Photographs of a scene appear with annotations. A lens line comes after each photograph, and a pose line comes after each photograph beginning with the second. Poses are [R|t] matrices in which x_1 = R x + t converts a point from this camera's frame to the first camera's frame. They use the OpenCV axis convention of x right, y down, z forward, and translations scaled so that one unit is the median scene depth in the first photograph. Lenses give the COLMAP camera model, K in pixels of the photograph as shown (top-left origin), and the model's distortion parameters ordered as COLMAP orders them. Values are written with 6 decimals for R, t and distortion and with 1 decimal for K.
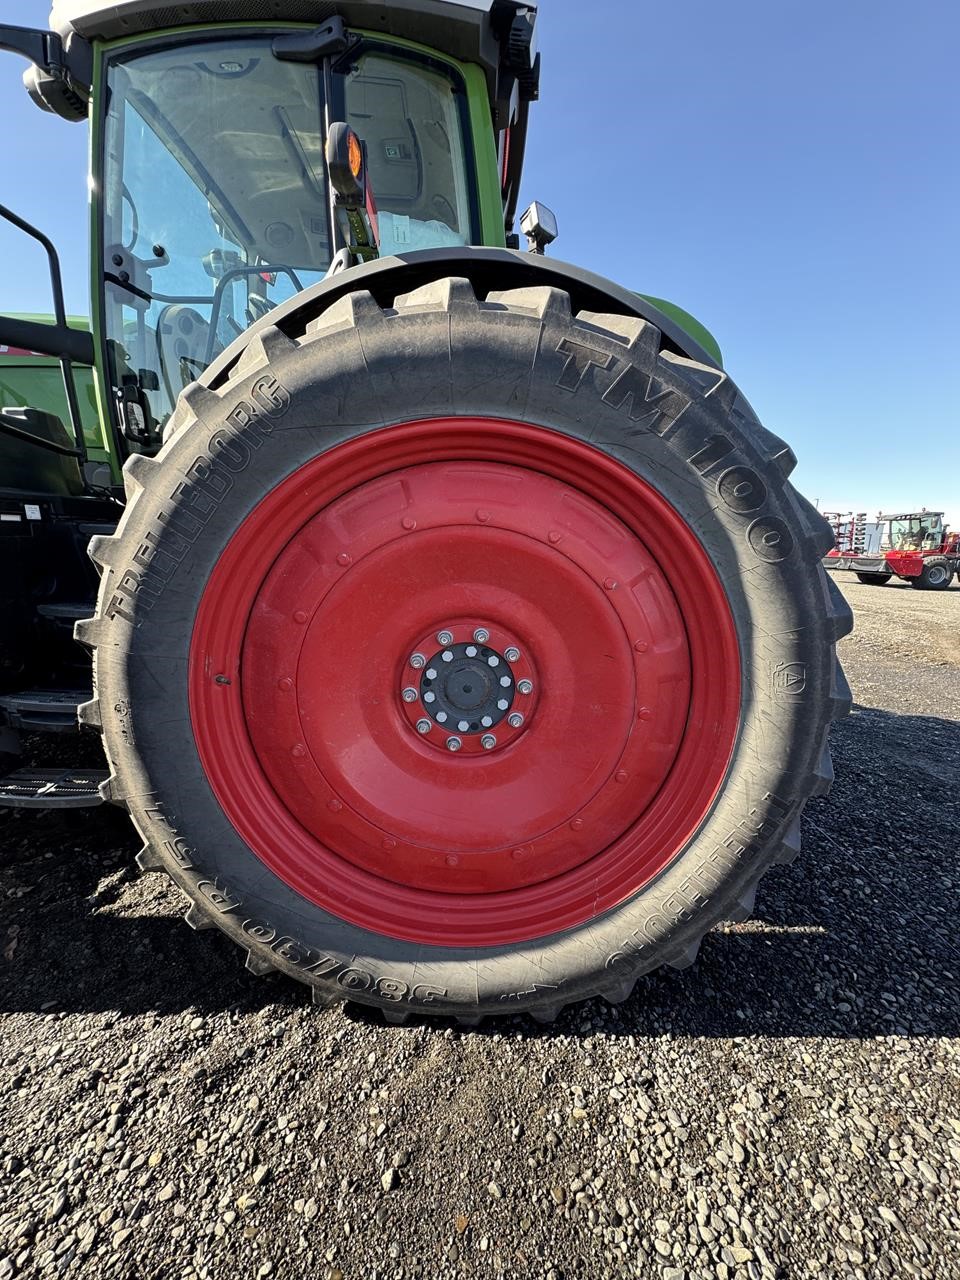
lens RADIAL K [[507.6, 0, 480.0], [0, 507.6, 640.0], [0, 0, 1]] dist [-0.002871, 0.000435]
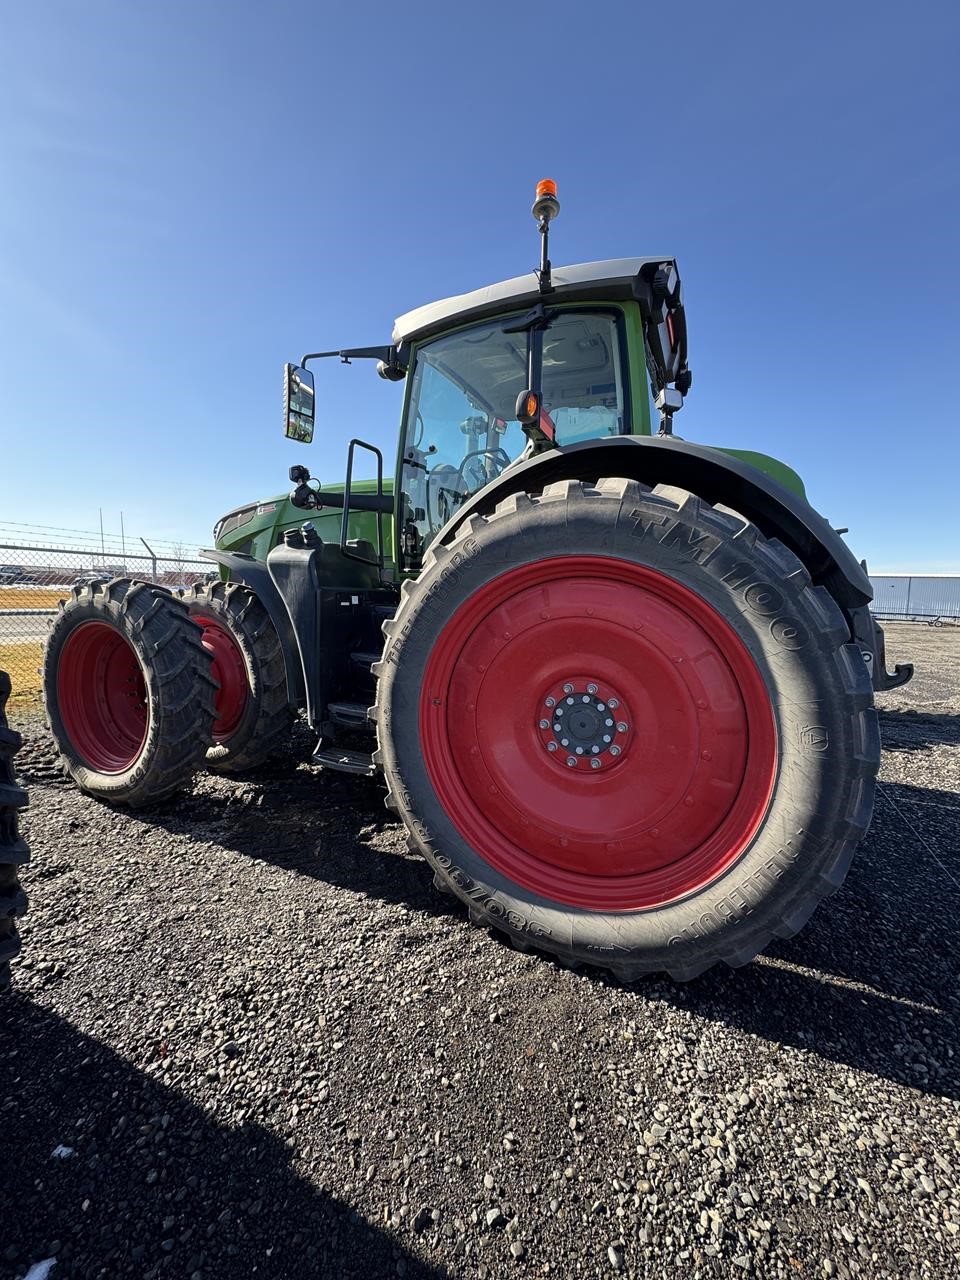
lens RADIAL K [[507.6, 0, 480.0], [0, 507.6, 640.0], [0, 0, 1]] dist [-0.002871, 0.000435]
pose [[0.905926, 0.038032, -0.421725, 0.353346], [-0.088117, 0.991087, -0.099910, 0.029362], [0.414167, 0.127672, 0.901202, -0.535872]]
